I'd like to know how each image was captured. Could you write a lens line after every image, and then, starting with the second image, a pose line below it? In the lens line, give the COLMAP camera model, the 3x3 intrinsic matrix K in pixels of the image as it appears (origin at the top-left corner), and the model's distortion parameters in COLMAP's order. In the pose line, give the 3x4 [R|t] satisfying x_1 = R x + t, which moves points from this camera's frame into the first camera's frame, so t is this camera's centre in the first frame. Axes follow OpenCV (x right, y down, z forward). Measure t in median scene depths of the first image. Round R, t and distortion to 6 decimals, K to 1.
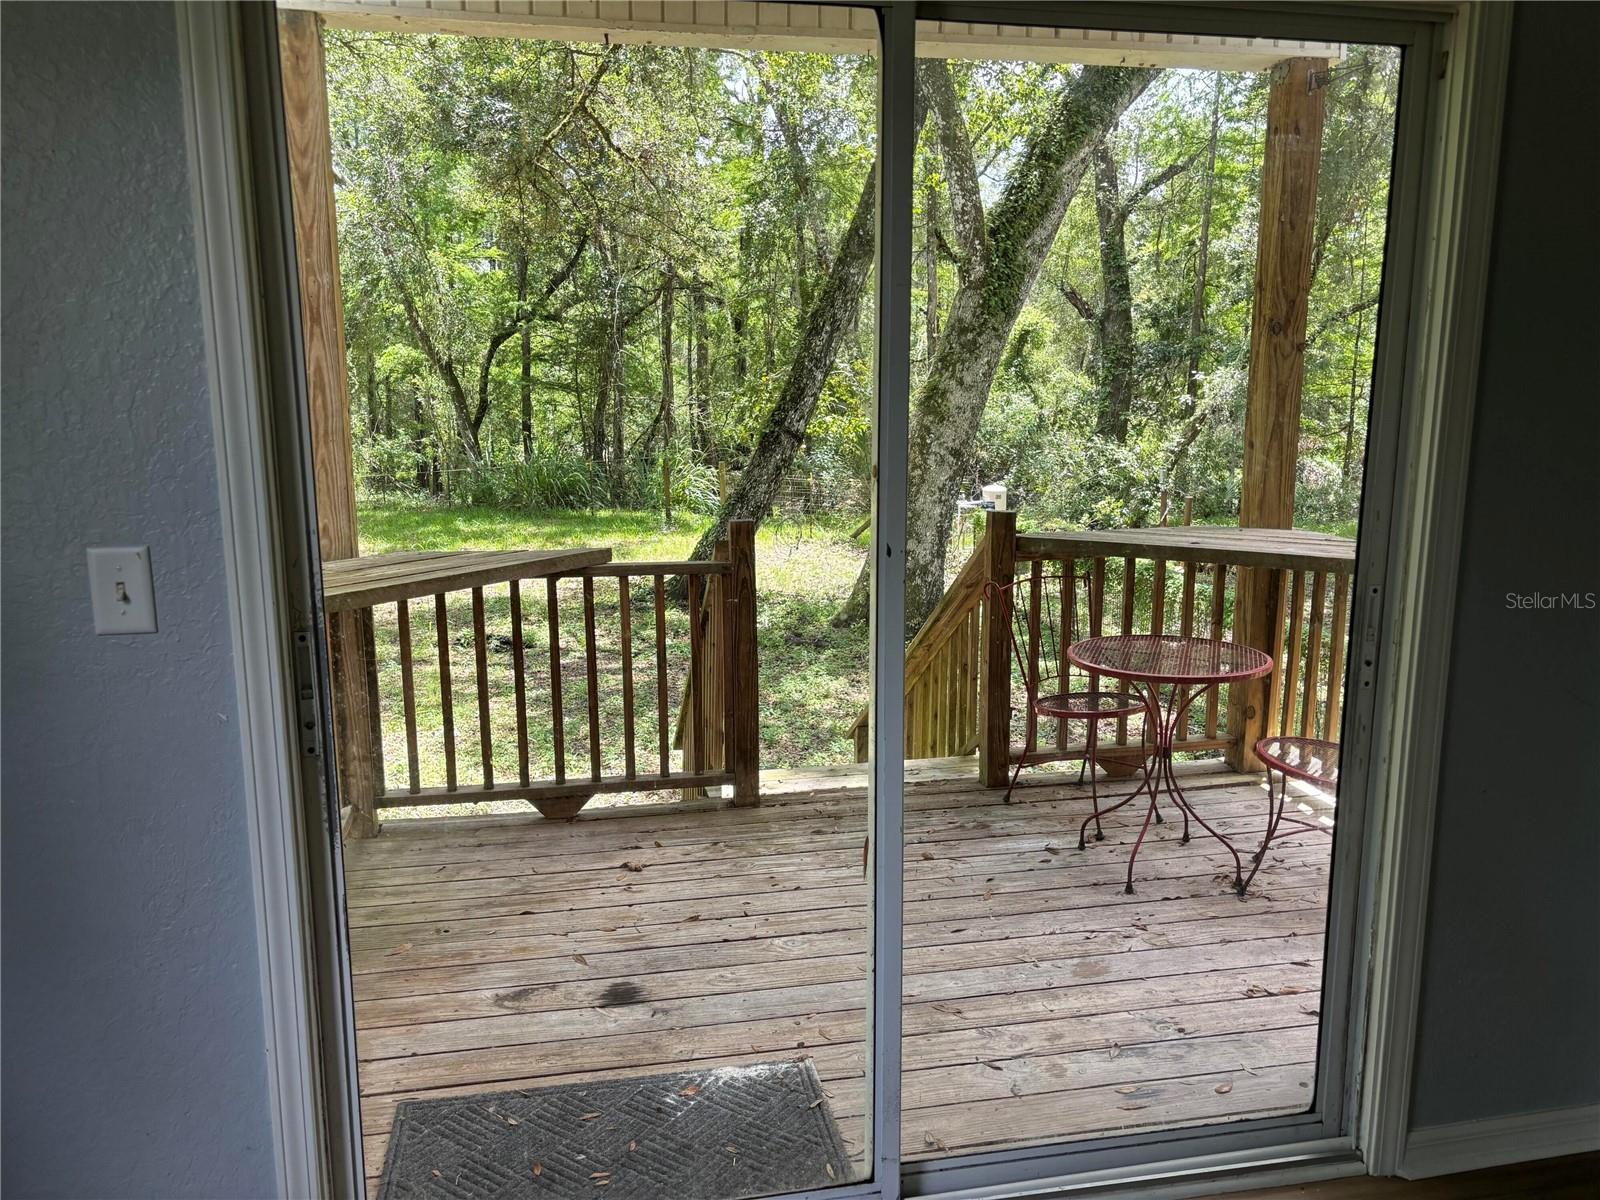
lens RADIAL K [[1212.1, 0, 800.0], [0, 1212.1, 600.0], [0, 0, 1]] dist [0.161819, -0.513459]
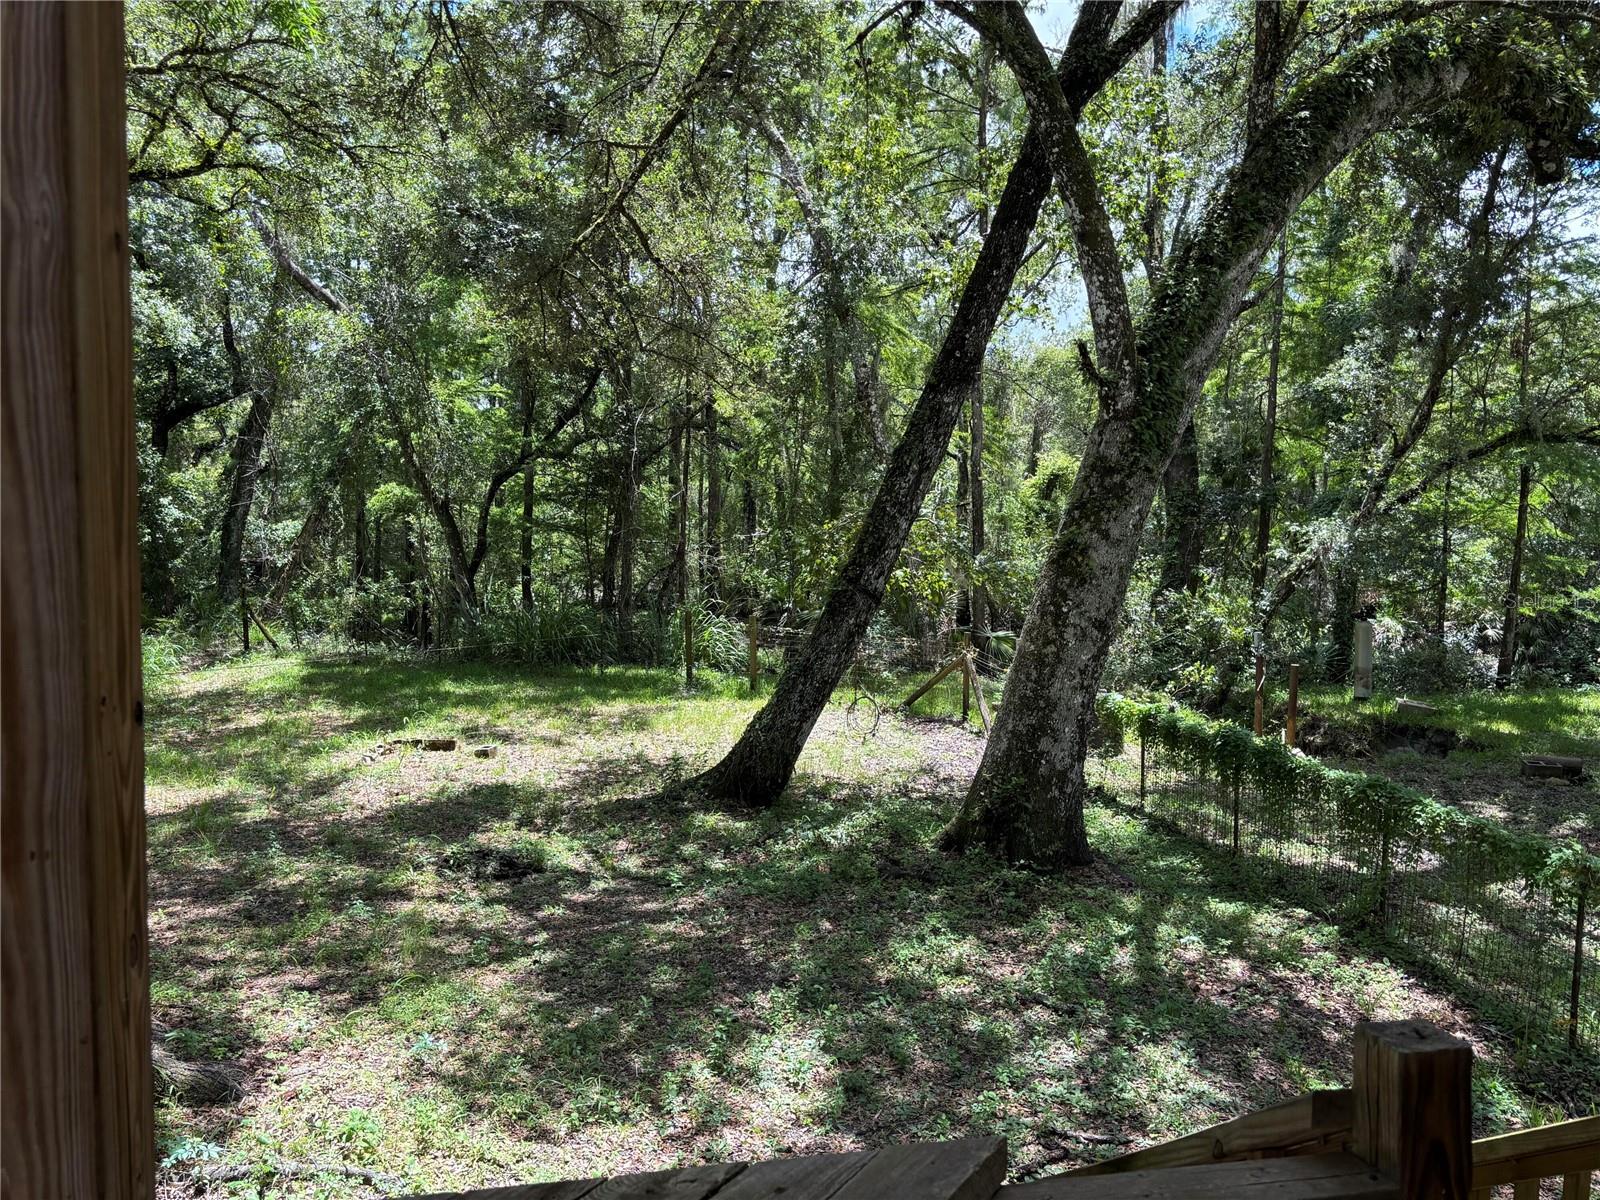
lens RADIAL K [[1212.1, 0, 800.0], [0, 1212.1, 600.0], [0, 0, 1]] dist [0.161819, -0.513459]
pose [[0.999894, 0.010847, 0.009714, -0.034117], [-0.009677, 0.993508, -0.113354, -0.022867], [-0.010880, 0.113248, 0.993507, 0.111958]]
